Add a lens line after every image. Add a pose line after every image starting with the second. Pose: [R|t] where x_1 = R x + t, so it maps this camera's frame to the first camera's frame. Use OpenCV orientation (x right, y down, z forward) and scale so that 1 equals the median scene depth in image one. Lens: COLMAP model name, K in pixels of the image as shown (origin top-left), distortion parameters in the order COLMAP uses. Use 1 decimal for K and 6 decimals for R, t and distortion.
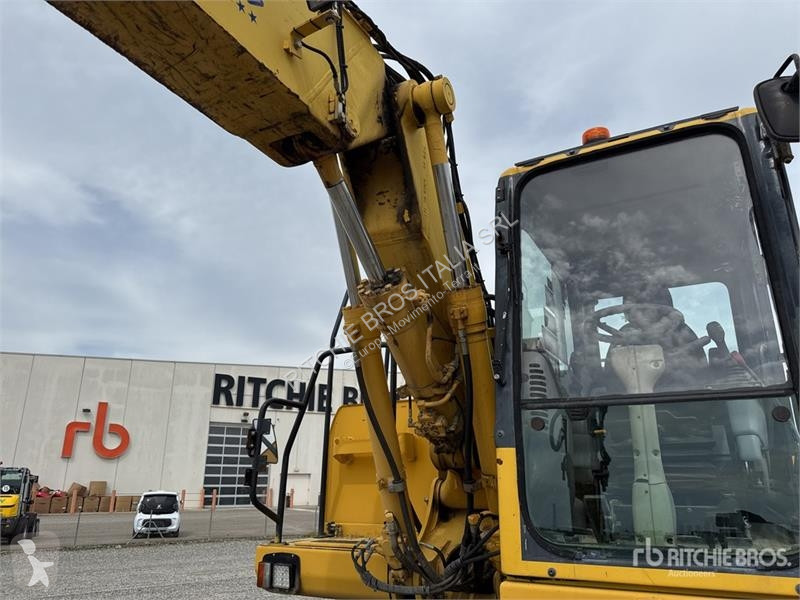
lens RADIAL K [[571.7, 0, 400.0], [0, 571.7, 300.0], [0, 0, 1]] dist [0.005876, -0.004399]
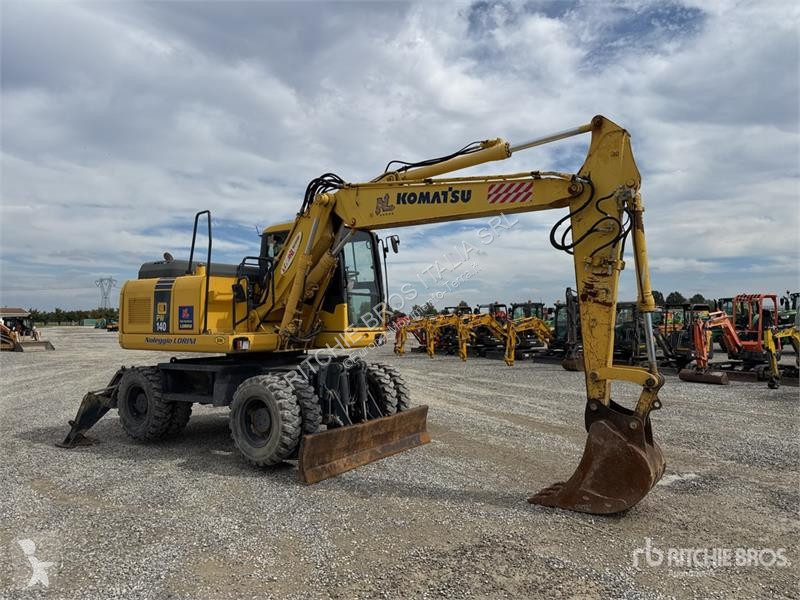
lens RADIAL K [[556.6, 0, 391.6], [0, 556.6, 302.0], [0, 0, 1]] dist [0.075257, -0.138458]
pose [[0.155277, 0.029328, 0.987435, -2.587418], [-0.297605, 0.954511, 0.018449, 0.054376], [-0.941977, -0.296730, 0.156942, 0.043245]]
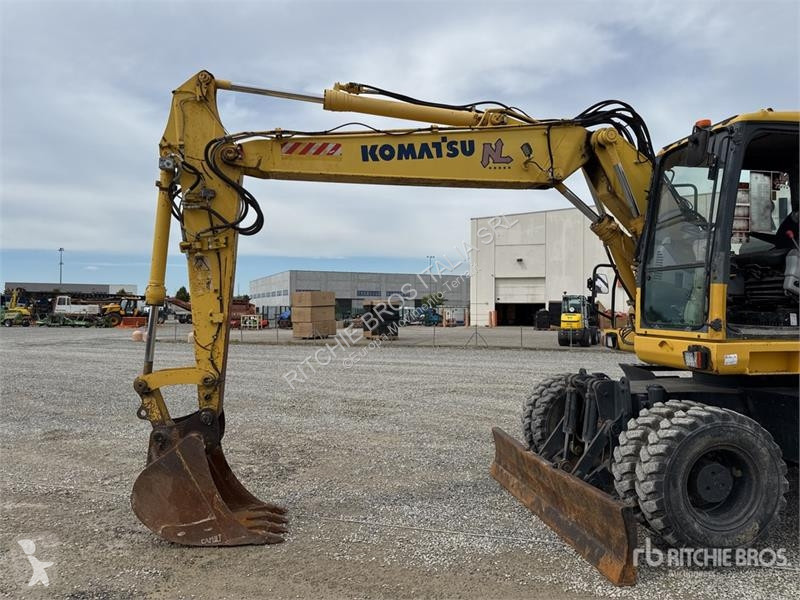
lens RADIAL K [[561.1, 0, 400.0], [0, 561.1, 300.0], [0, 0, 1]] dist [-0.003171, -0.007684]
pose [[0.608379, -0.006849, -0.793617, 1.040686], [0.237790, 0.955597, 0.174041, -0.252840], [0.757186, -0.294597, 0.582994, -0.861028]]
